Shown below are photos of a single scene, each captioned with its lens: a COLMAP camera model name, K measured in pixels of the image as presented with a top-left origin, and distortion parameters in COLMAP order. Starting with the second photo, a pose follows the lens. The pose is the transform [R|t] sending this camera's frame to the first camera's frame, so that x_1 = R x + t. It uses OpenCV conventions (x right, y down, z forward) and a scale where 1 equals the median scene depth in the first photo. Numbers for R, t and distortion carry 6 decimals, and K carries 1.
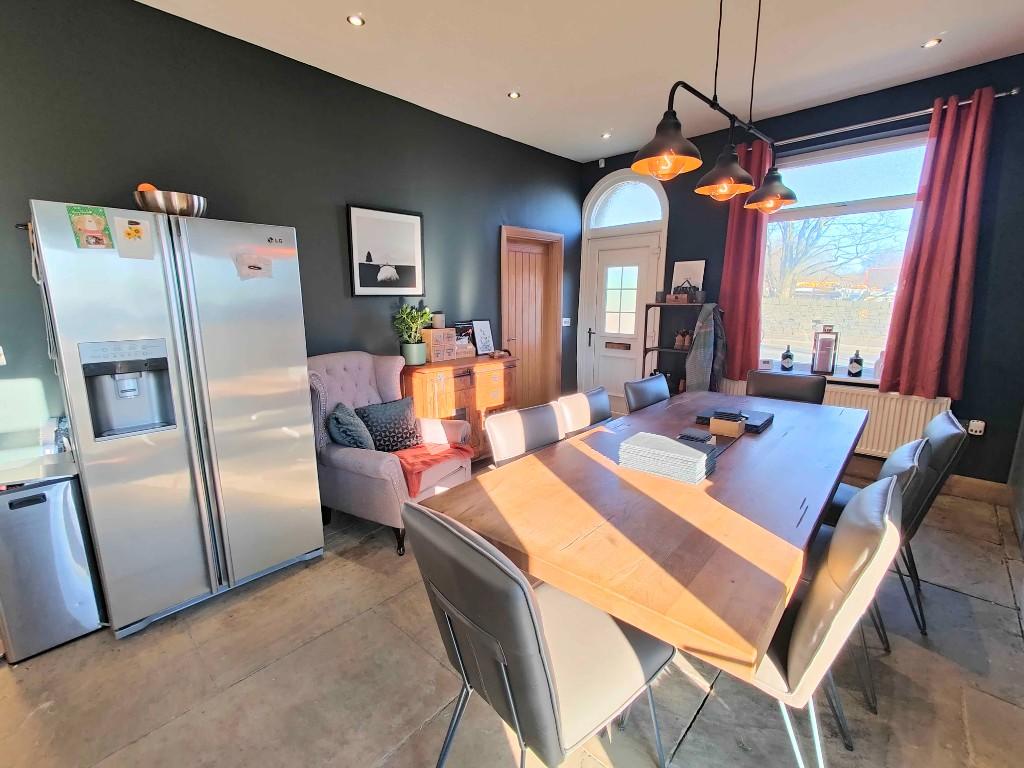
lens RADIAL K [[450.7, 0, 510.6], [0, 450.7, 377.0], [0, 0, 1]] dist [0.001059, 0.000348]
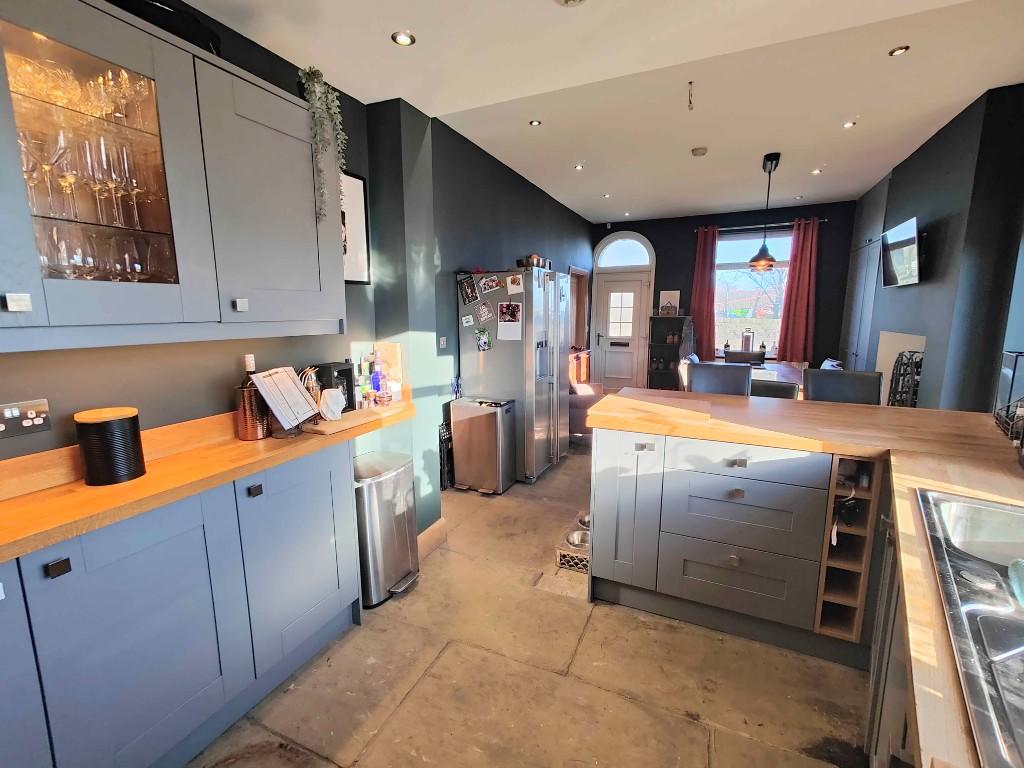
lens RADIAL K [[450.7, 0, 510.6], [0, 450.7, 377.0], [0, 0, 1]] dist [0.001059, 0.000348]
pose [[0.950128, -0.040186, 0.309259, -0.740553], [0.050698, 0.998375, -0.026027, 0.077978], [-0.307711, 0.040408, 0.950622, -0.410225]]
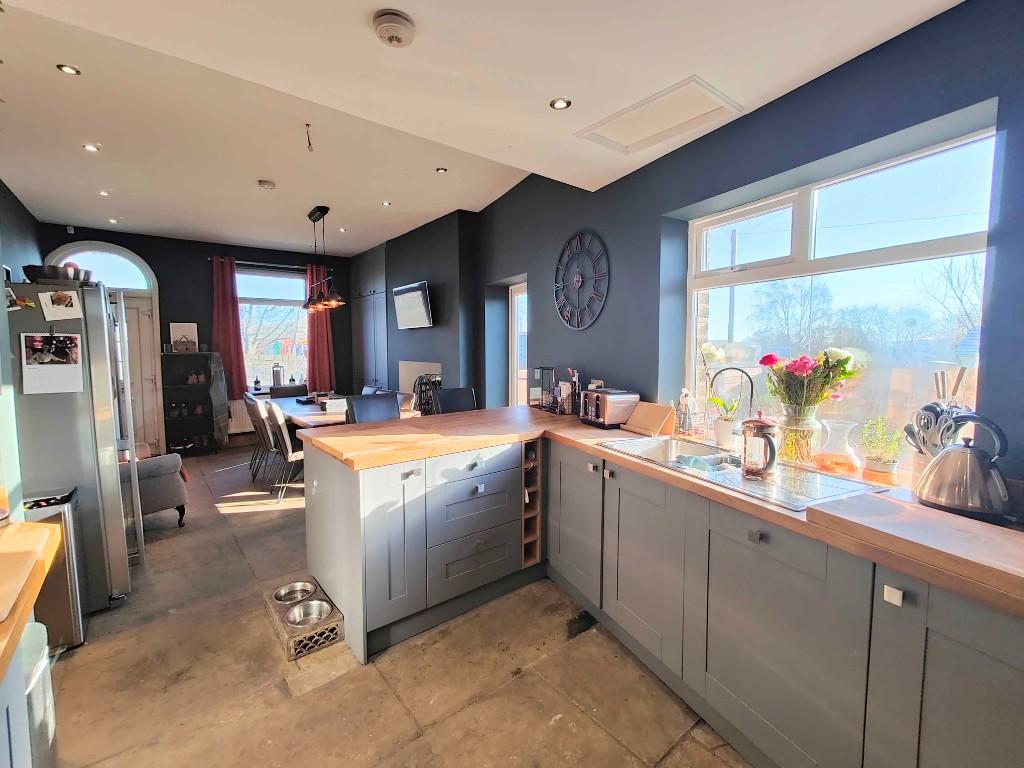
lens RADIAL K [[450.7, 0, 510.6], [0, 450.7, 377.0], [0, 0, 1]] dist [0.001059, 0.000348]
pose [[0.136224, -0.064176, 0.988597, -0.941923], [0.178502, 0.983157, 0.039227, 0.038966], [-0.974464, 0.171123, 0.145385, -0.187141]]
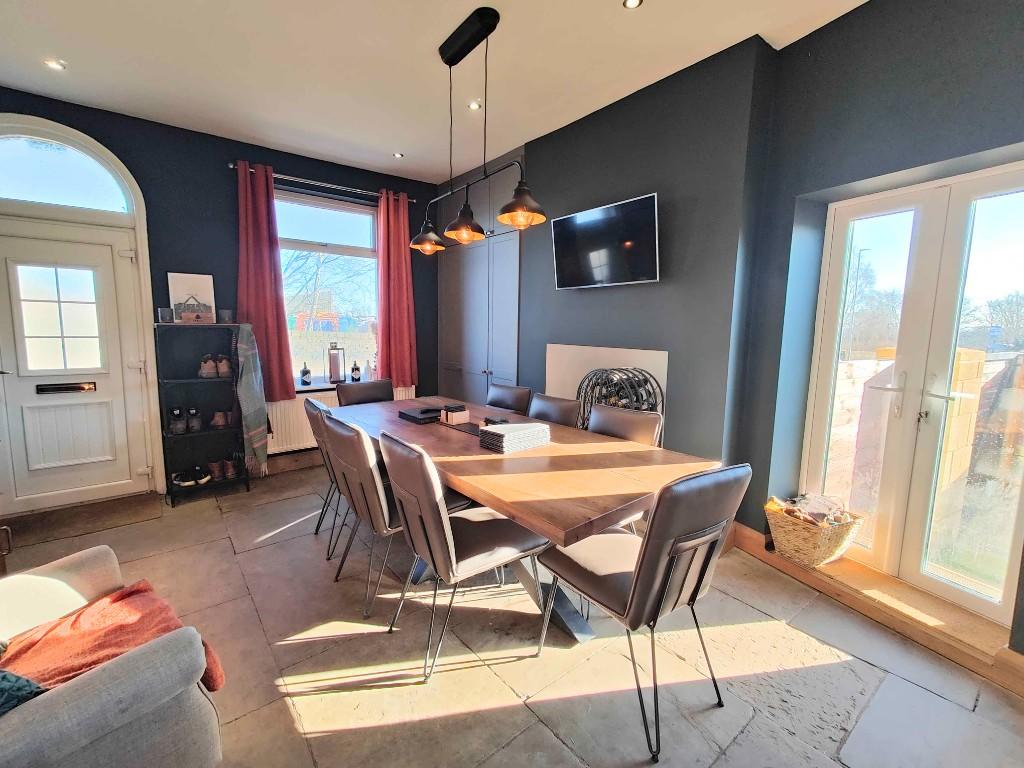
lens RADIAL K [[449.2, 0, 511.2], [0, 449.2, 380.2], [0, 0, 1]] dist [0.003305, 0.000727]
pose [[0.139371, -0.114712, 0.983573, -0.401774], [0.160437, 0.982760, 0.091883, -0.046998], [-0.977157, 0.144996, 0.155373, 0.337995]]
